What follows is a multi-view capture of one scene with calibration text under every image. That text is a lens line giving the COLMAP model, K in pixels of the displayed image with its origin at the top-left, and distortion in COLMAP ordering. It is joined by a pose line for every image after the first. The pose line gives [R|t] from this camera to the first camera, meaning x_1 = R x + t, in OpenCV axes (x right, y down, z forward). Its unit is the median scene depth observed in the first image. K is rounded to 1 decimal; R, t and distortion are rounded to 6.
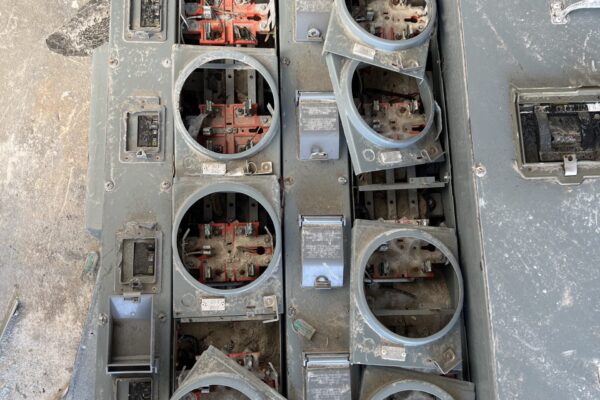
lens RADIAL K [[628.8, 0, 300.0], [0, 628.8, 200.0], [0, 0, 1]] dist [0.160930, -0.344846]
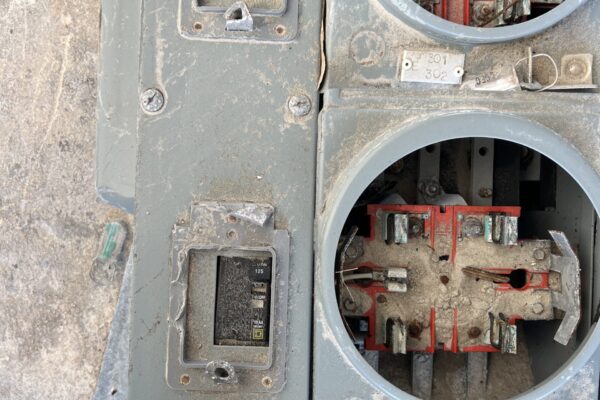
lens RADIAL K [[628.8, 0, 300.0], [0, 628.8, 200.0], [0, 0, 1]] dist [0.160930, -0.344846]
pose [[0.997616, 0.059054, -0.035710, -0.194254], [-0.050284, 0.976417, 0.209955, -0.047764], [0.047267, -0.207658, 0.977059, 0.619976]]
